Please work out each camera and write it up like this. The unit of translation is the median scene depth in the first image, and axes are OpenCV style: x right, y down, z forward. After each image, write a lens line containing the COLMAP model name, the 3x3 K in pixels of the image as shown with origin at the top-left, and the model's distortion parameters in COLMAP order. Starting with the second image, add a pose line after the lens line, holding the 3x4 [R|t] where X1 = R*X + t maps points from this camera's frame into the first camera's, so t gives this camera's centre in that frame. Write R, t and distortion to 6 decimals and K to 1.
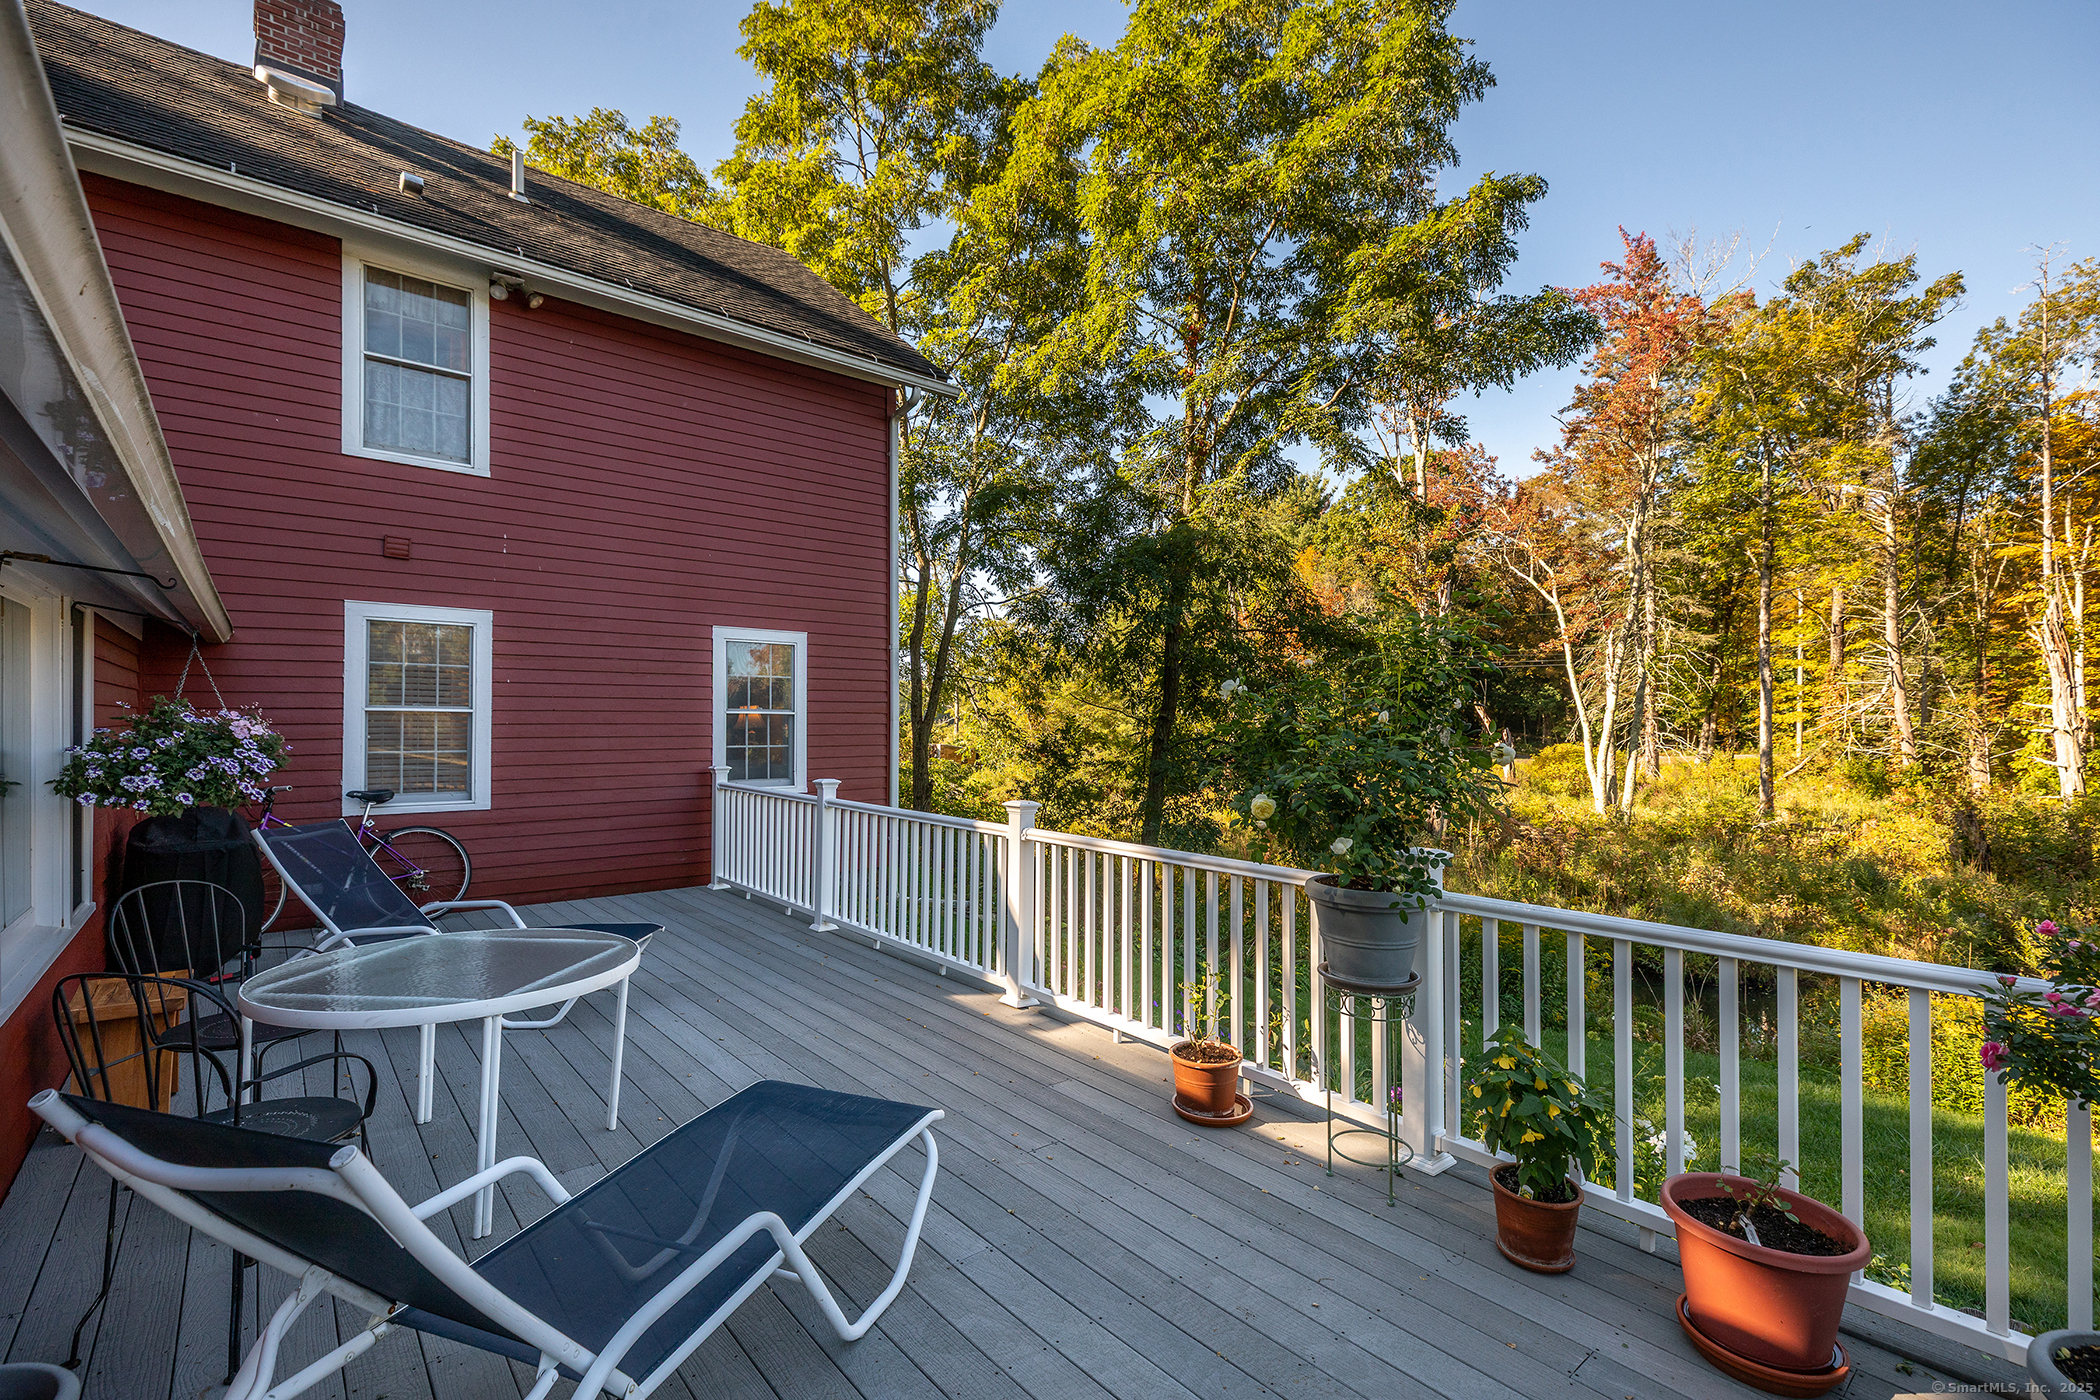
lens RADIAL K [[942.9, 0, 1056.9], [0, 942.9, 706.4], [0, 0, 1]] dist [0.005794, -0.000961]
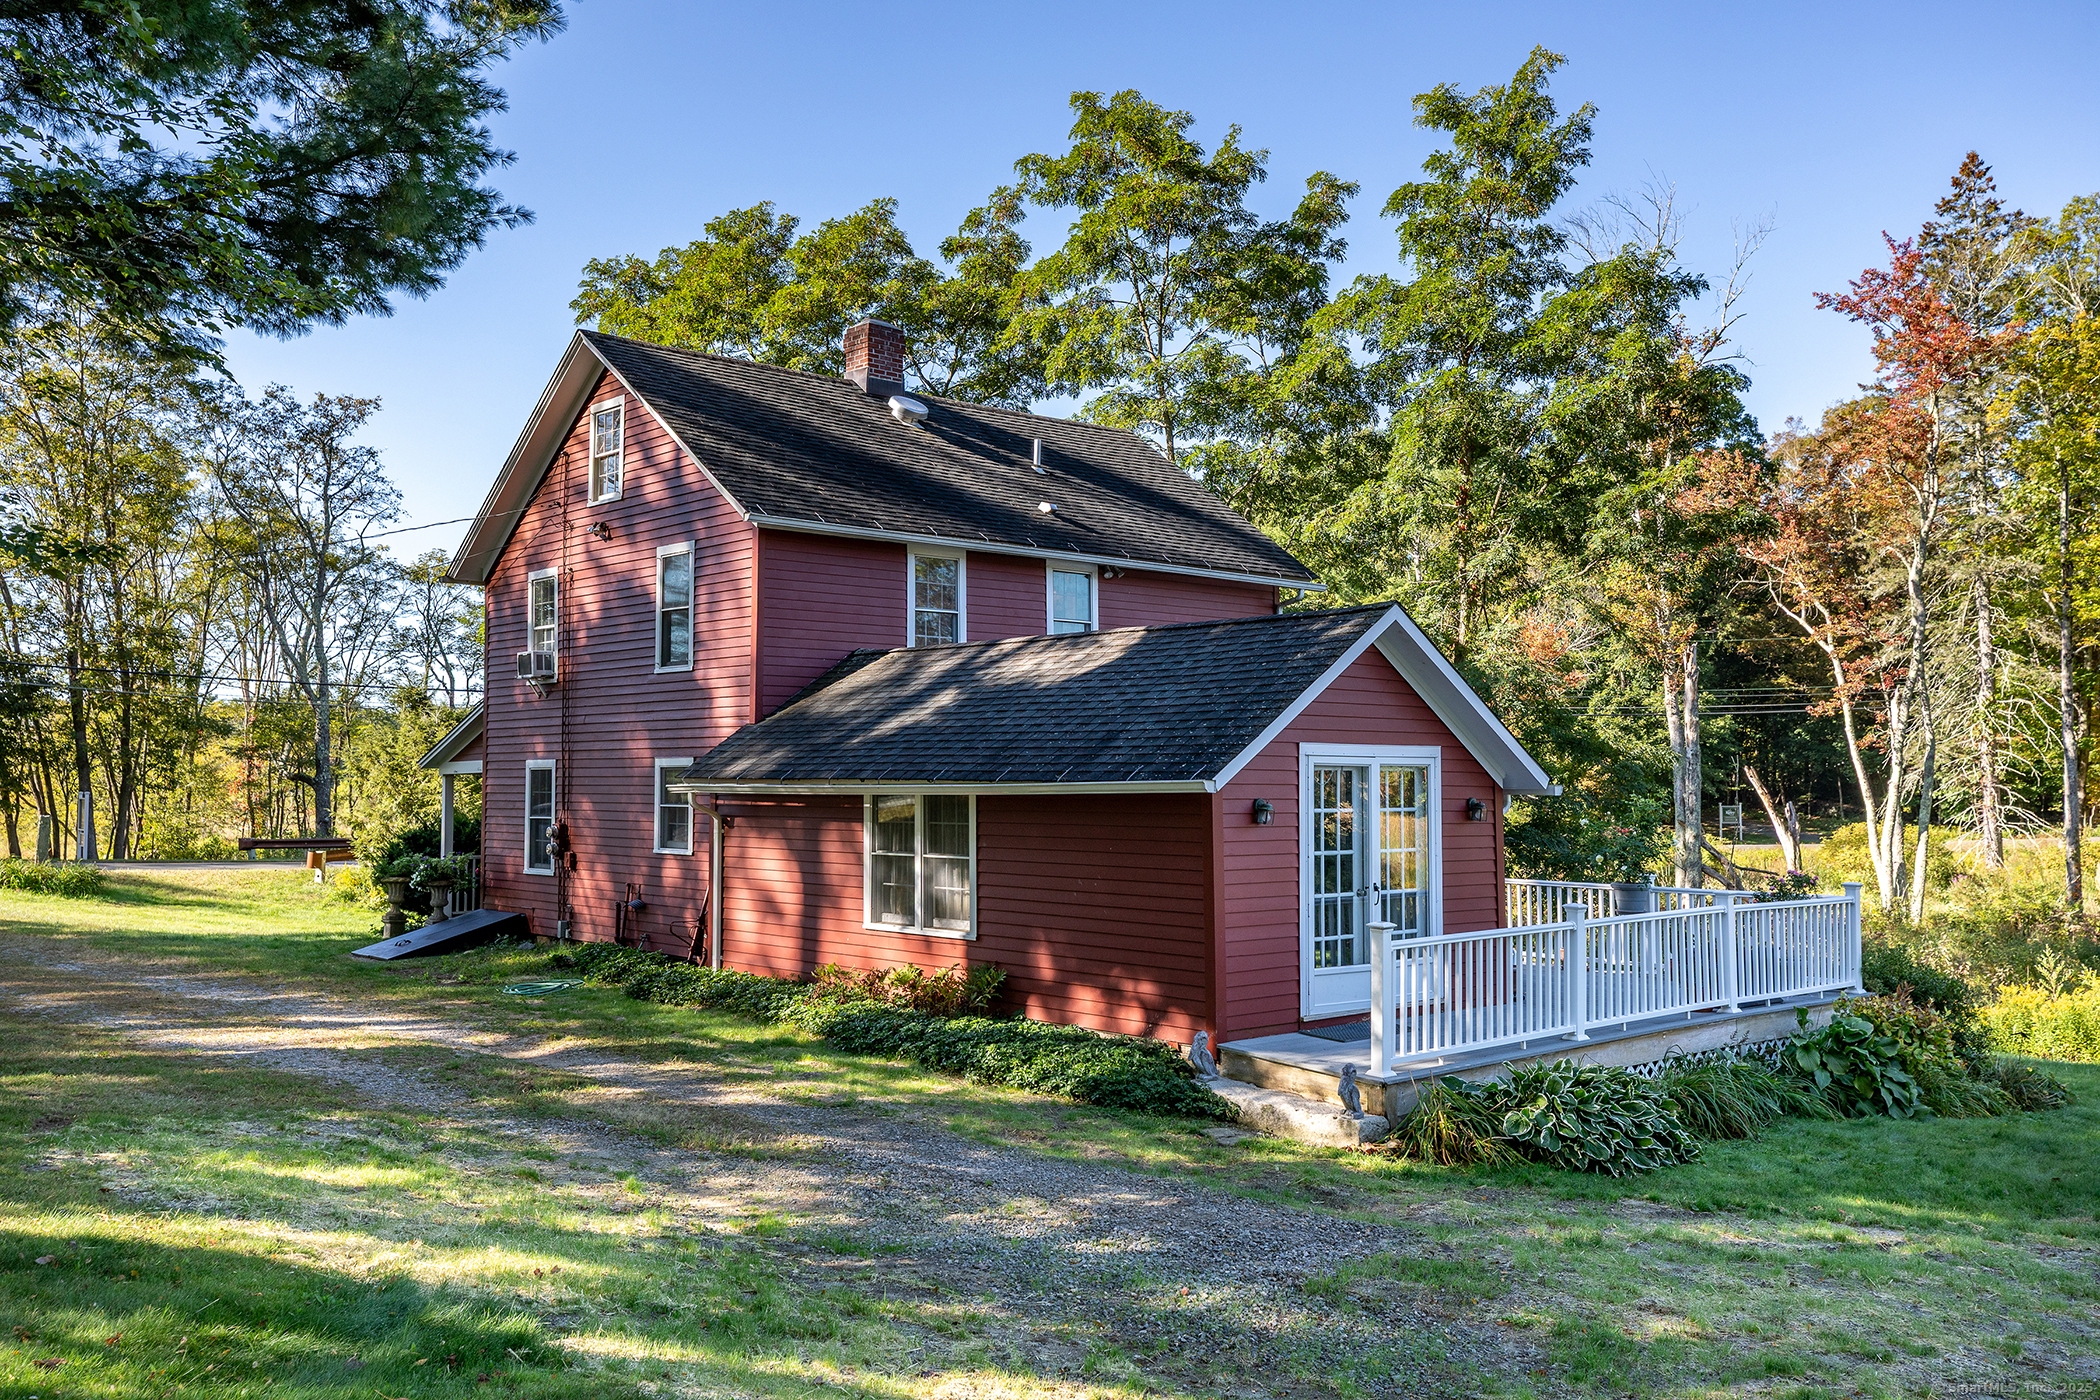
lens RADIAL K [[1748.2, 0, 1046.4], [0, 1748.2, 701.0], [0, 0, 1]] dist [0.010597, 0.007571]
pose [[0.999804, -0.009646, 0.017295, -0.177672], [0.010181, 0.999465, -0.031087, -0.027008], [-0.016986, 0.031257, 0.999367, -0.502324]]
